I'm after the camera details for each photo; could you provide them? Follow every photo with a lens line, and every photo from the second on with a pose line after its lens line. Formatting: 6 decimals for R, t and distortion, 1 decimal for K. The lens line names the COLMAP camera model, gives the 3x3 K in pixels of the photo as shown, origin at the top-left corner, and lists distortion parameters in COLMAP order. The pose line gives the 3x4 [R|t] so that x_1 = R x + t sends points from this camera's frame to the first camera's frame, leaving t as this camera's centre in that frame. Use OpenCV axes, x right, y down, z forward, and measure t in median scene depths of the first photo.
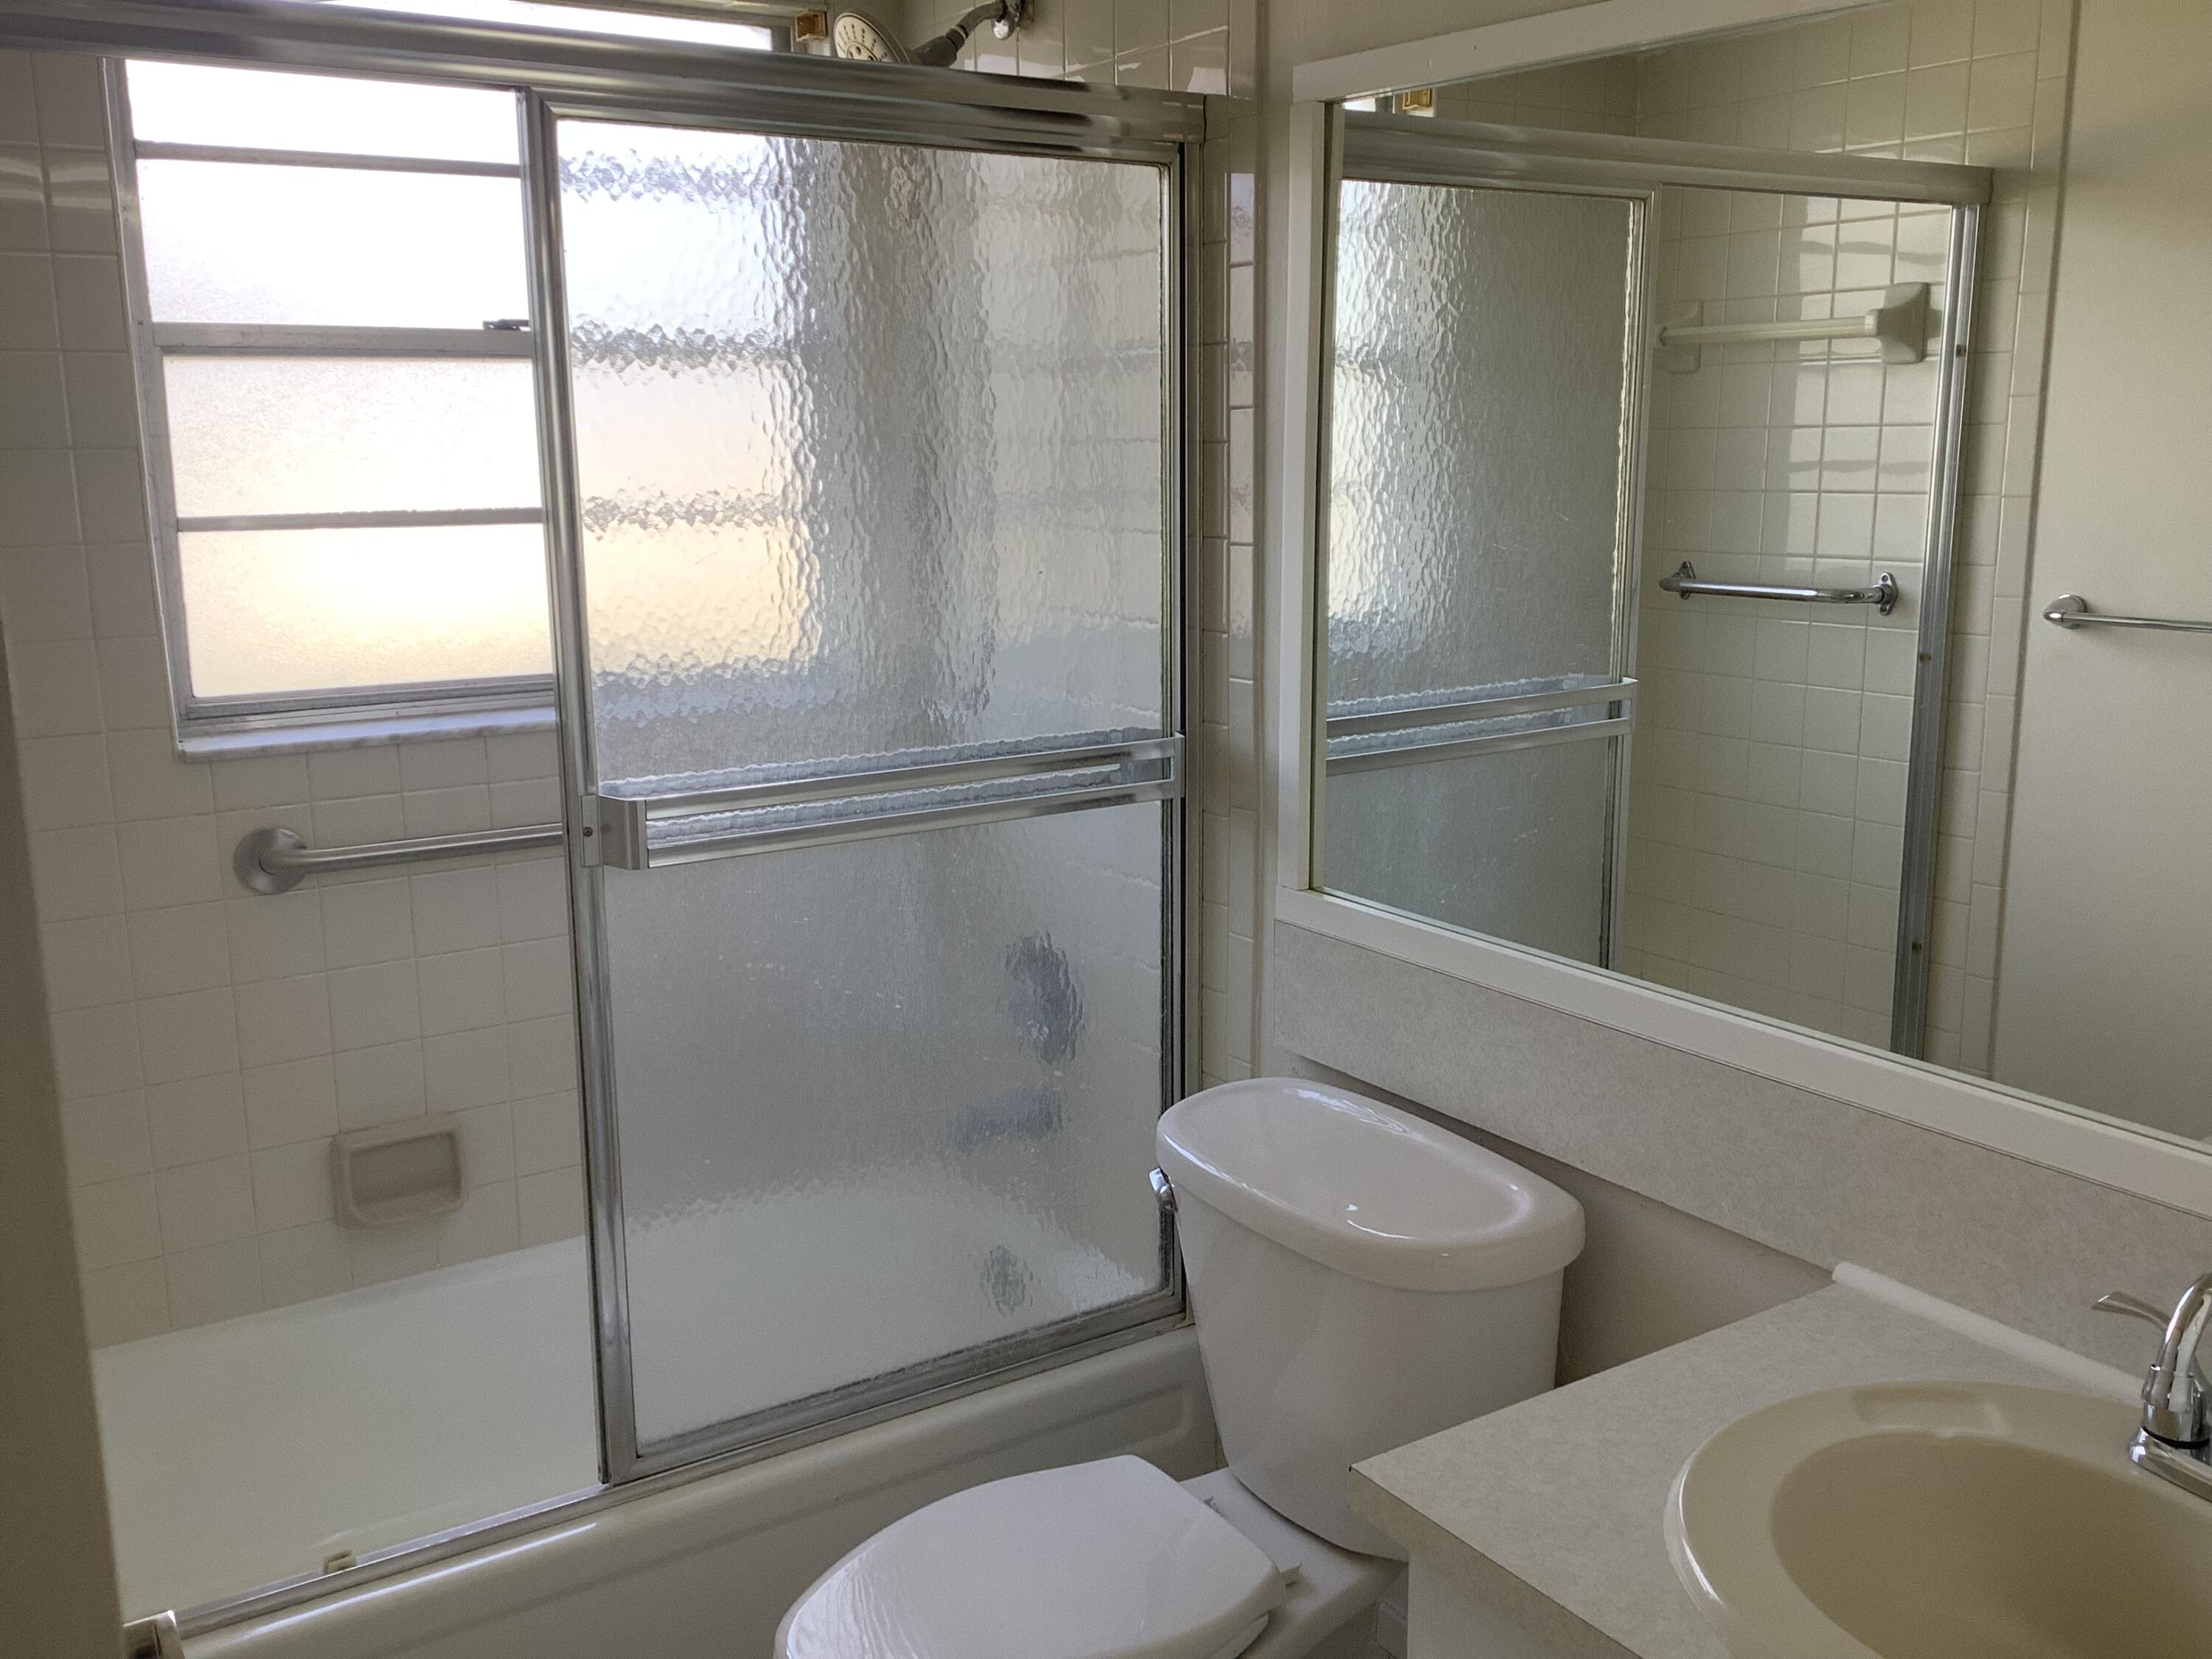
lens RADIAL K [[2001.5, 0, 1101.0], [0, 2001.5, 830.5], [0, 0, 1]] dist [0.091636, -0.144815]
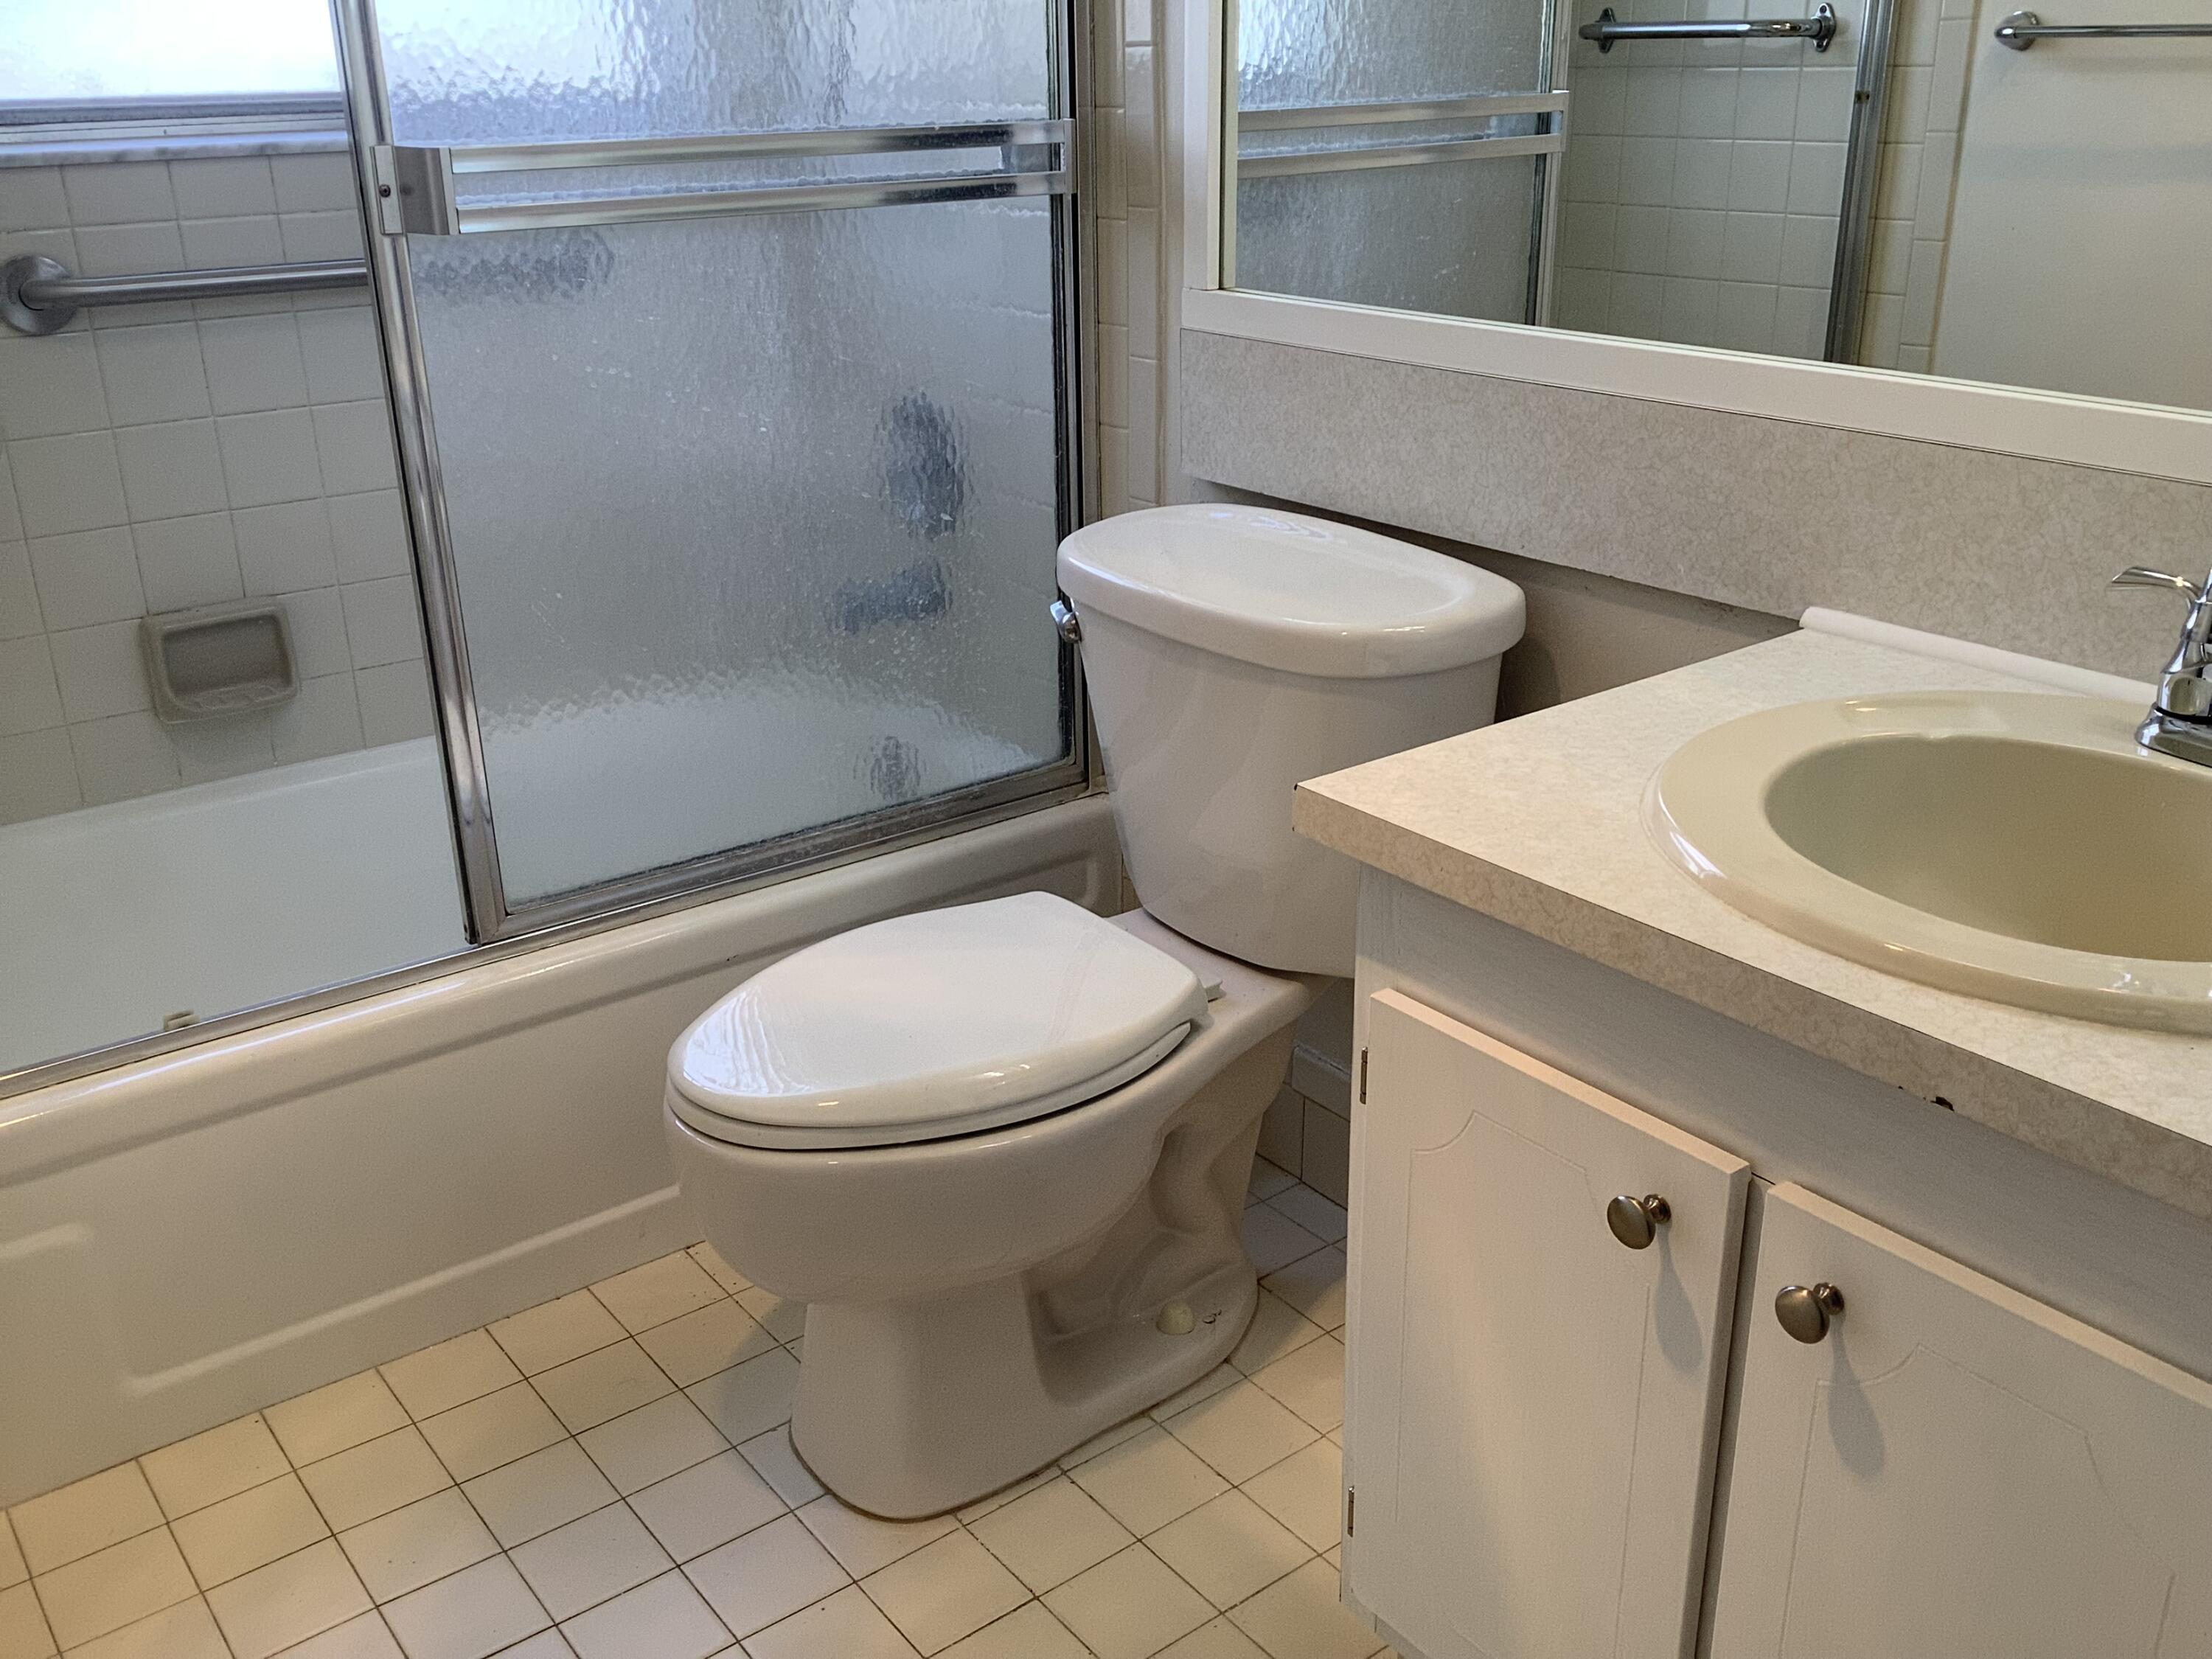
lens RADIAL K [[2001.5, 0, 1097.4], [0, 2001.5, 824.0], [0, 0, 1]] dist [0.091636, -0.144815]
pose [[0.997773, -0.033116, 0.057894, -0.009768], [0.022801, 0.985091, 0.170515, 0.105439], [-0.062677, -0.168816, 0.983653, 0.073154]]
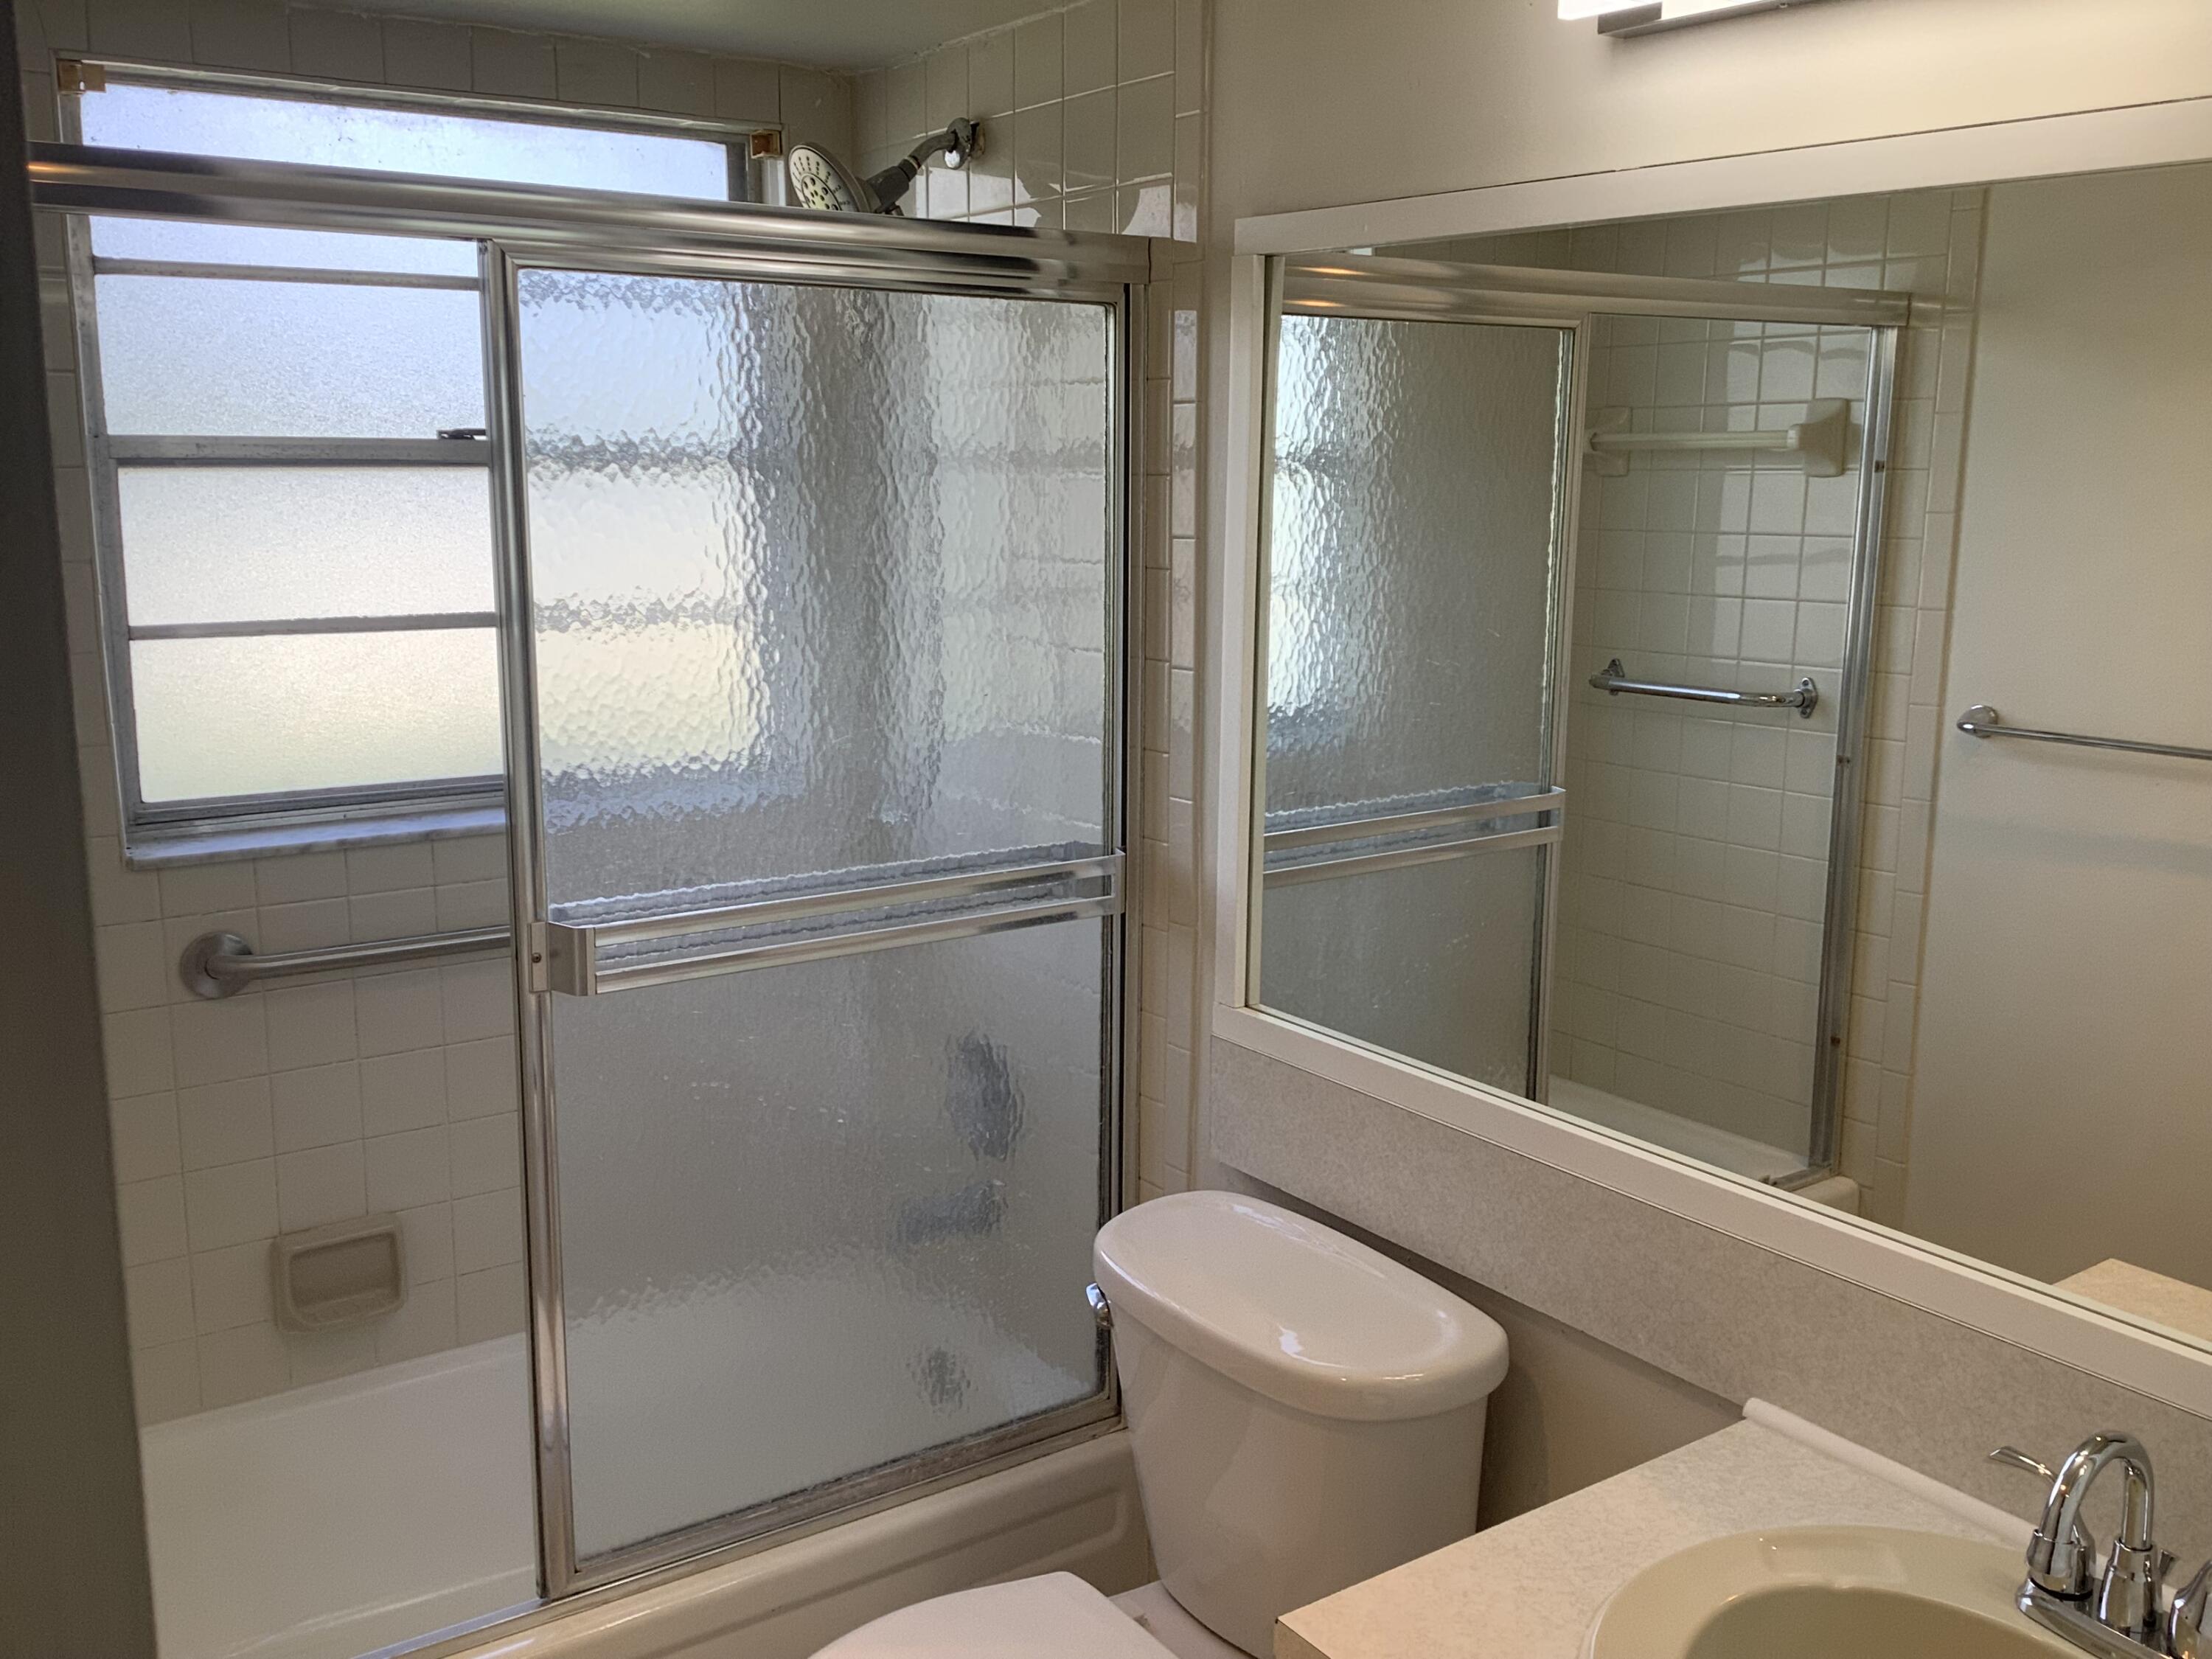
lens RADIAL K [[2001.5, 0, 1105.3], [0, 2001.5, 830.4], [0, 0, 1]] dist [0.091636, -0.144815]
pose [[0.999484, 0.009990, 0.030527, 0.000198], [-0.009504, 0.999826, -0.016048, -0.041836], [-0.030682, 0.015749, 0.999405, -0.022535]]
